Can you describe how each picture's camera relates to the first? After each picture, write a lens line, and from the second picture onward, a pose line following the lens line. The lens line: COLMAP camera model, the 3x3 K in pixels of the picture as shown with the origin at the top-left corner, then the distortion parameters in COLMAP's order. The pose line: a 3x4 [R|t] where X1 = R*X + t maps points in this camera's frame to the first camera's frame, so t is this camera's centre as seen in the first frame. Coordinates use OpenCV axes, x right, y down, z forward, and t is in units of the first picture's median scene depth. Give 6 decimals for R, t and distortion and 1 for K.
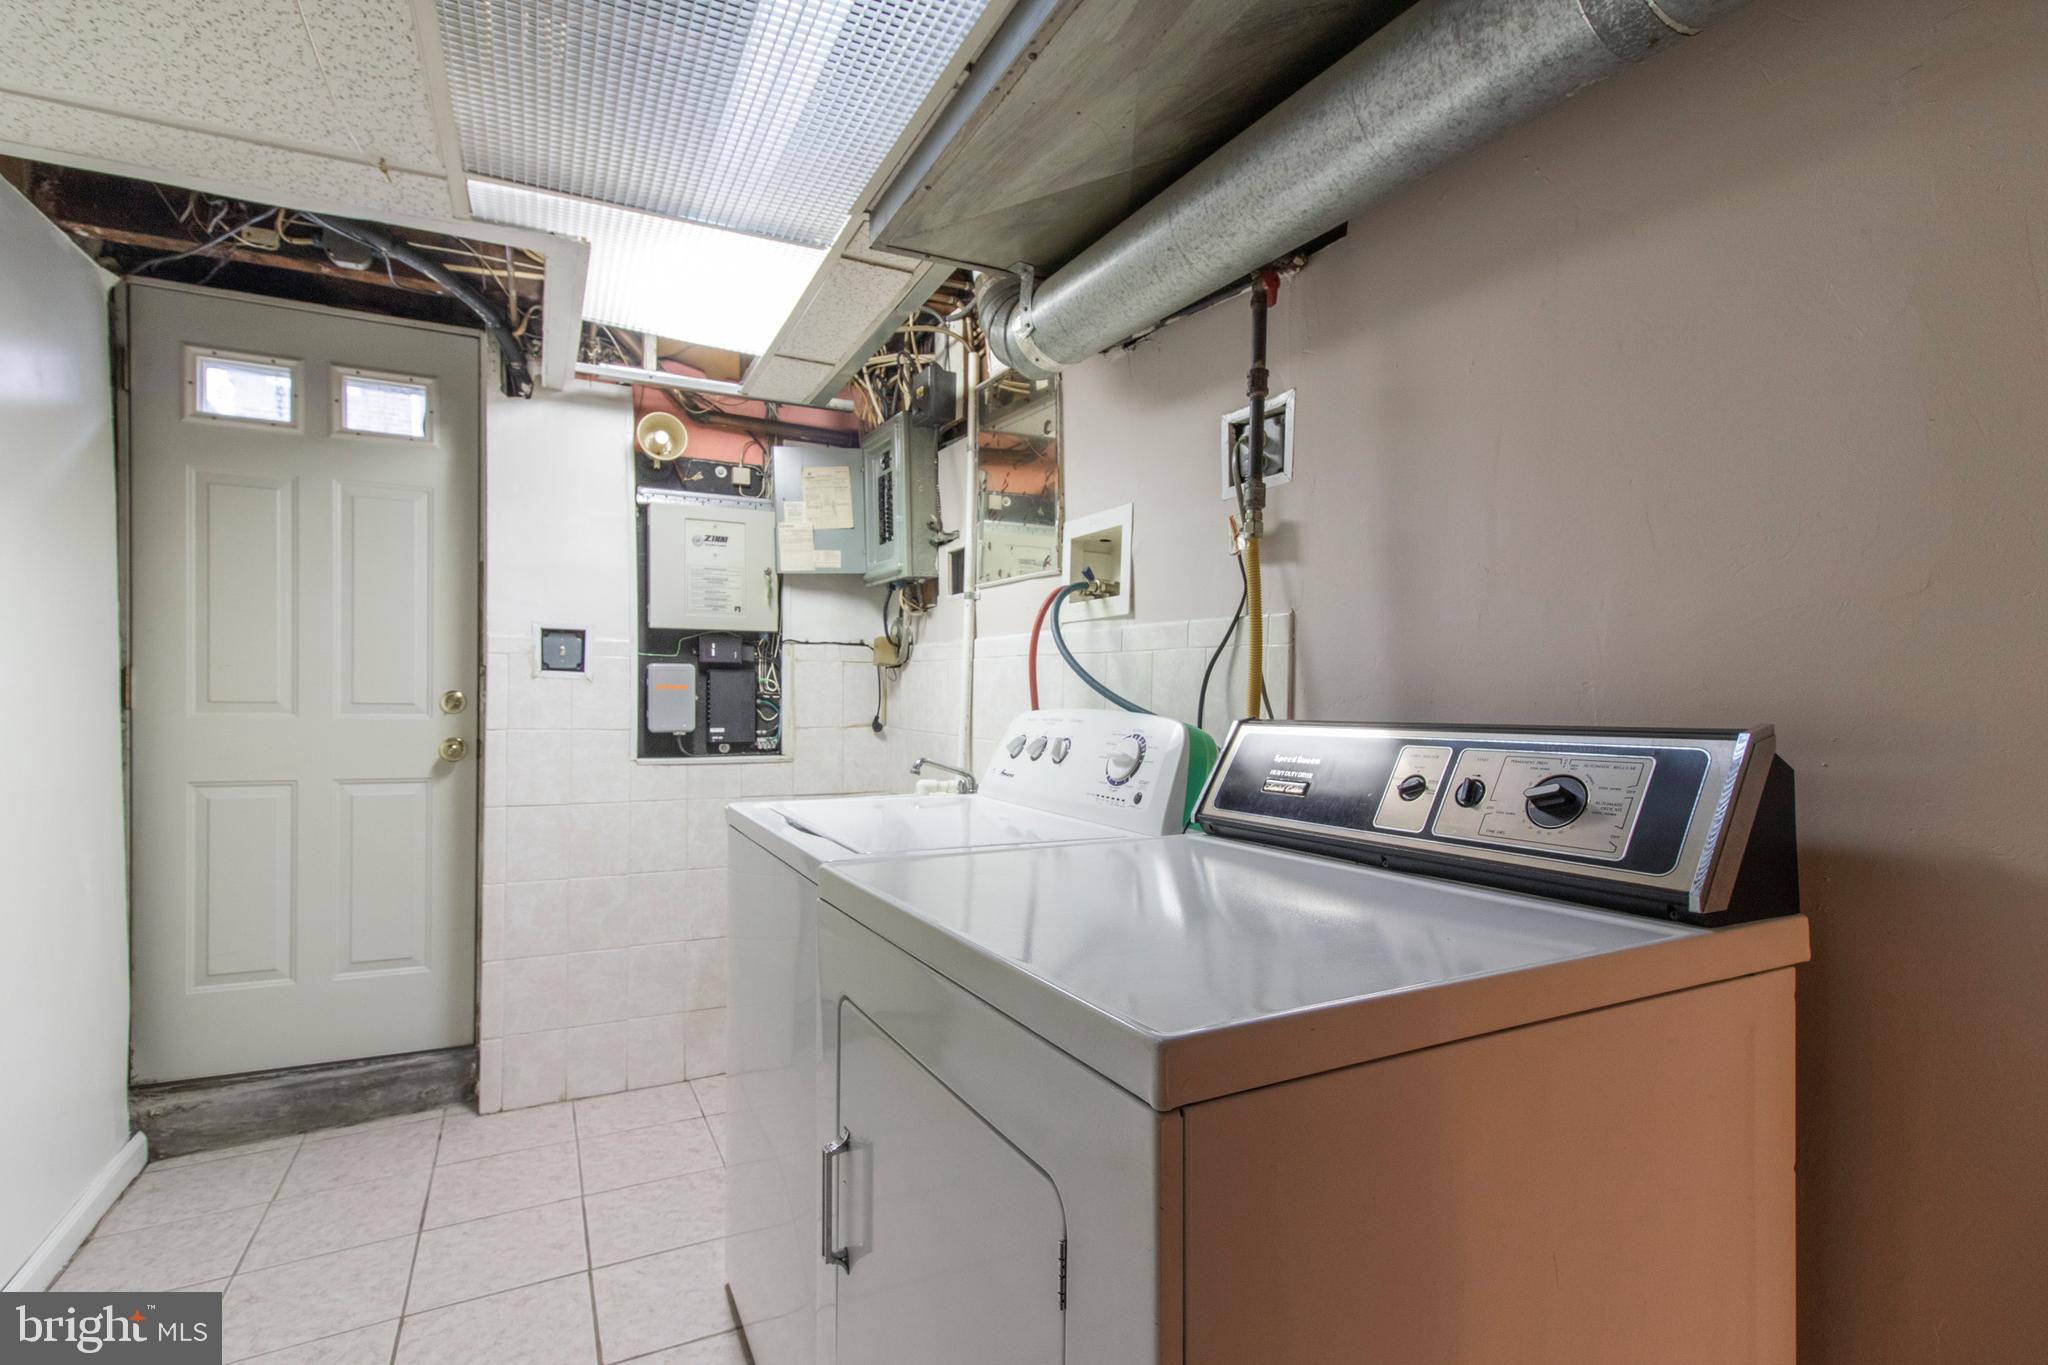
lens RADIAL K [[947.1, 0, 1026.9], [0, 947.1, 684.2], [0, 0, 1]] dist [0.007467, -0.000308]
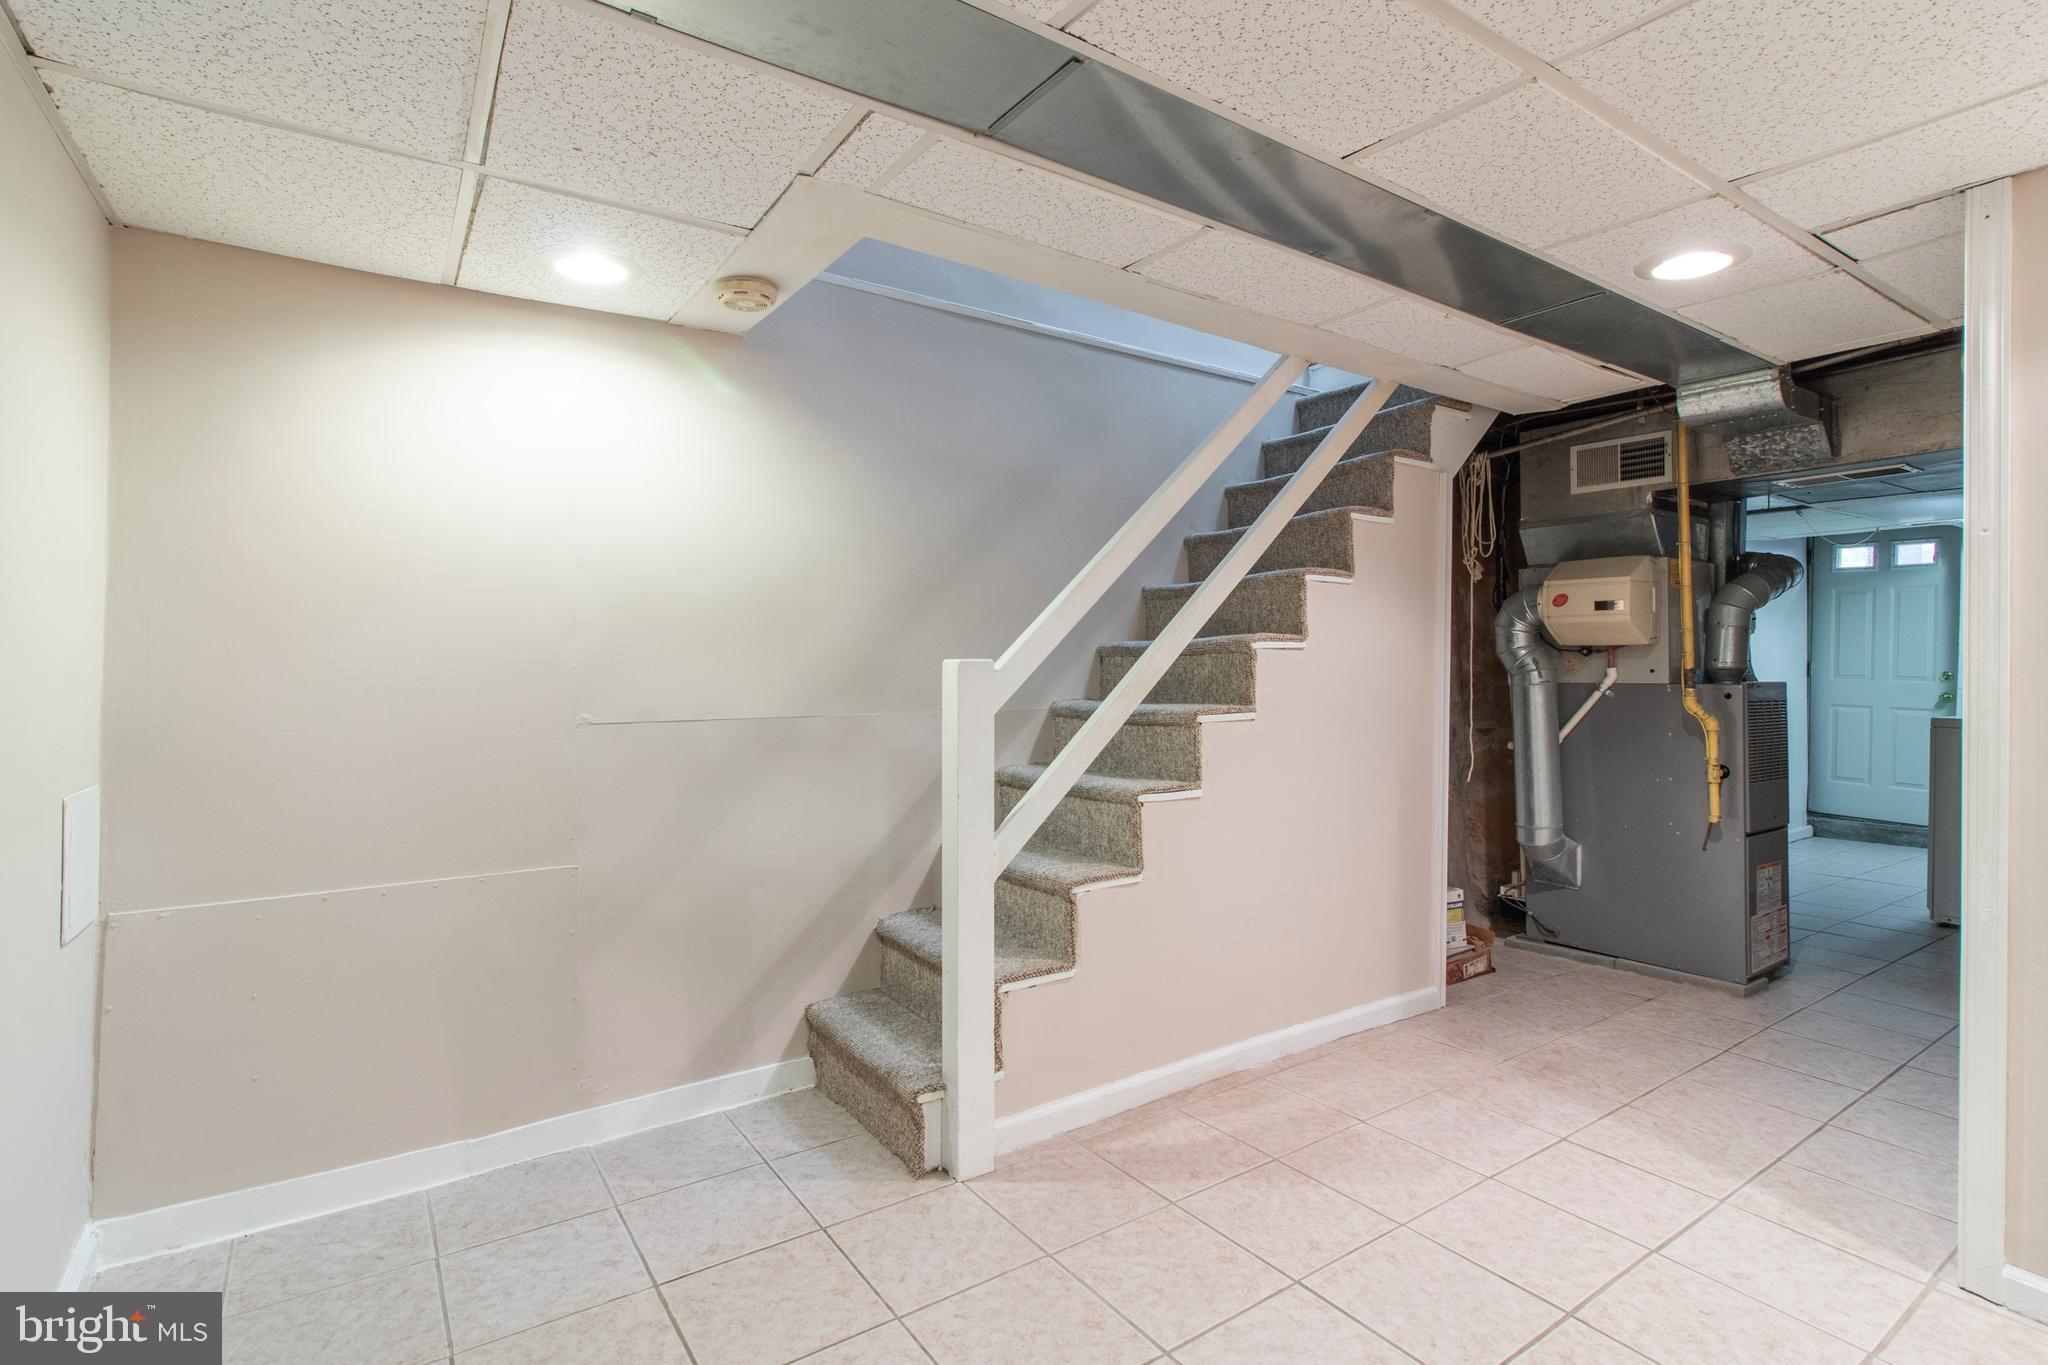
lens RADIAL K [[947.1, 0, 1016.9], [0, 947.1, 683.5], [0, 0, 1]] dist [0.007467, -0.000308]
pose [[0.168228, 0.010391, -0.985693, 1.376204], [-0.018868, 0.999795, 0.007320, 0.066303], [0.985568, 0.017367, 0.168390, -1.707026]]
